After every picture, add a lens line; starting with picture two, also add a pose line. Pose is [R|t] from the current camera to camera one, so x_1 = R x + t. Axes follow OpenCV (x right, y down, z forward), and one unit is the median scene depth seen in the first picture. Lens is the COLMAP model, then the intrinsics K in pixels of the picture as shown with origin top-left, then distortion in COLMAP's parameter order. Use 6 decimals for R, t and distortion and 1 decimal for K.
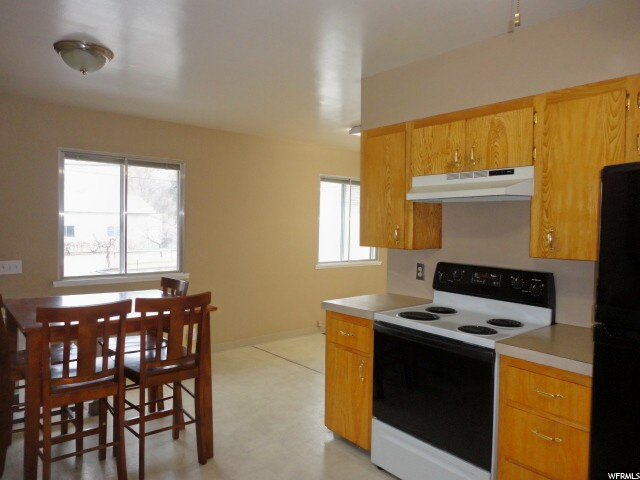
lens RADIAL K [[467.0, 0, 318.9], [0, 467.0, 237.0], [0, 0, 1]] dist [0.008977, -0.002396]
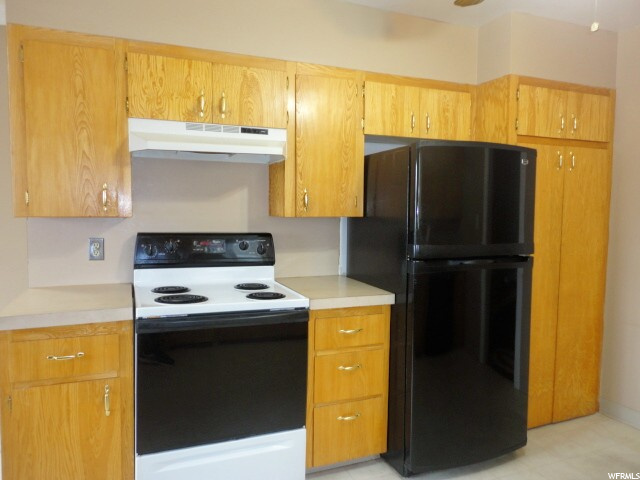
lens RADIAL K [[467.0, 0, 318.9], [0, 467.0, 237.0], [0, 0, 1]] dist [0.008977, -0.002396]
pose [[0.296816, -0.068861, 0.952449, -0.461637], [0.022510, 0.997624, 0.065112, 0.018150], [-0.954669, 0.002113, 0.297661, 0.542446]]
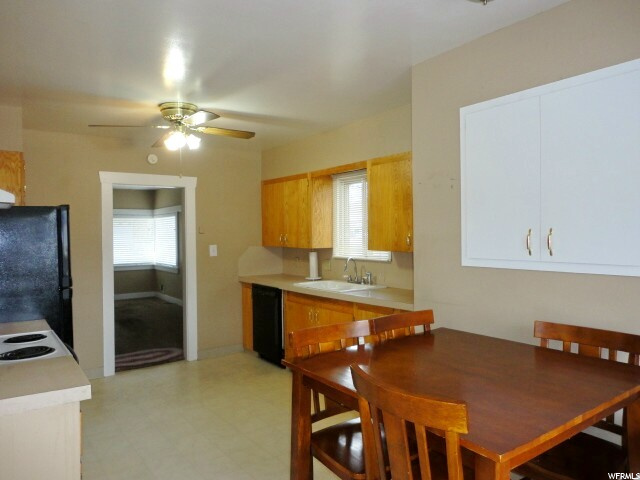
lens RADIAL K [[467.0, 0, 318.9], [0, 467.0, 237.0], [0, 0, 1]] dist [0.008977, -0.002396]
pose [[-0.997229, -0.002508, 0.074353, -0.333342], [0.000276, 0.999300, 0.037412, -0.056123], [-0.074395, 0.037329, -0.996530, 1.738570]]
